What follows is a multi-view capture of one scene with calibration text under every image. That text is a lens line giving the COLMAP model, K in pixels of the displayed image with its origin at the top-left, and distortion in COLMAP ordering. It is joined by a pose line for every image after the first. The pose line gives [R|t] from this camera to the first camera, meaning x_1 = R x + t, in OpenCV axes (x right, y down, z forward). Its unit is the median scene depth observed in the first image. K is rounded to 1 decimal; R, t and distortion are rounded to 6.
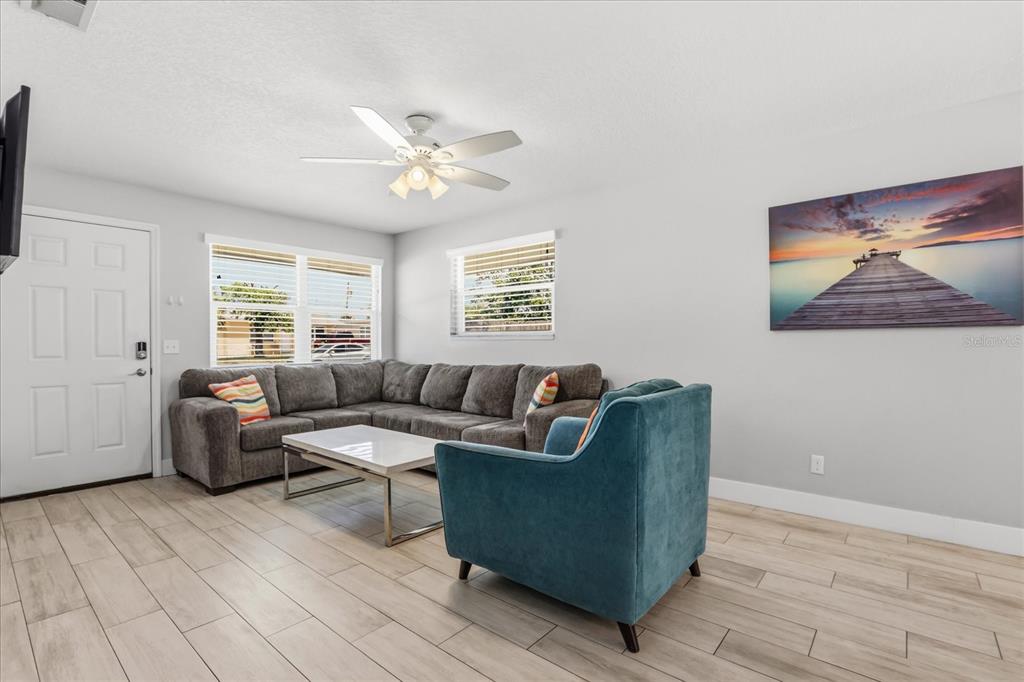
lens RADIAL K [[482.3, 0, 507.6], [0, 482.3, 340.2], [0, 0, 1]] dist [-0.042633, 0.011282]
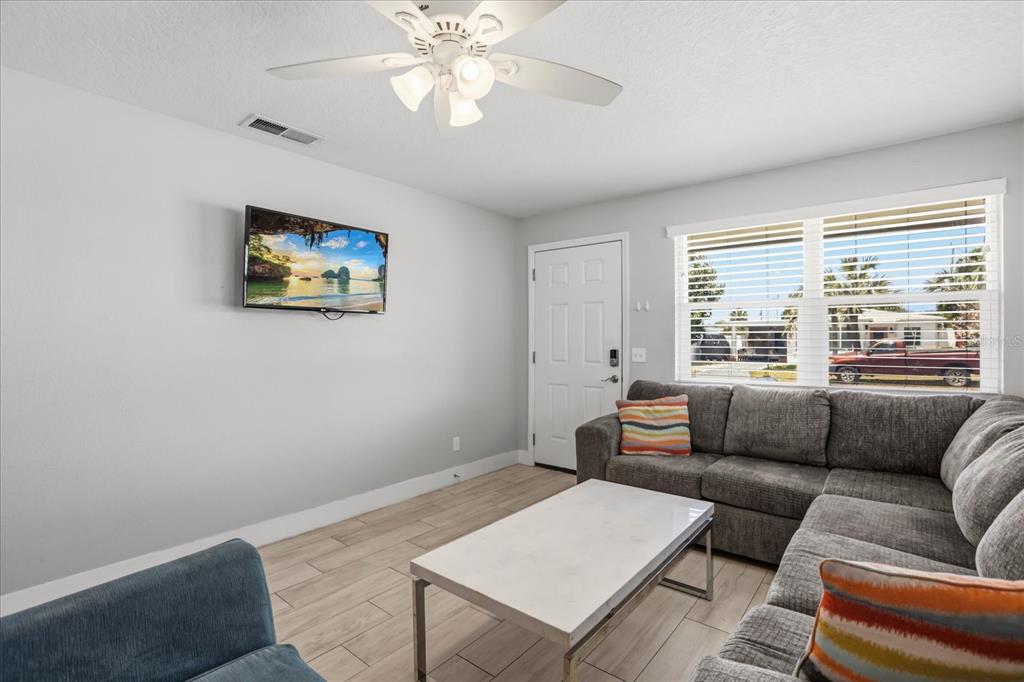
lens RADIAL K [[482.3, 0, 507.6], [0, 482.3, 340.2], [0, 0, 1]] dist [-0.042633, 0.011282]
pose [[0.023487, 0.008750, -0.999686, 0.265588], [0.002389, 0.999958, 0.008808, -0.026586], [0.999721, -0.002596, 0.023465, 0.742722]]
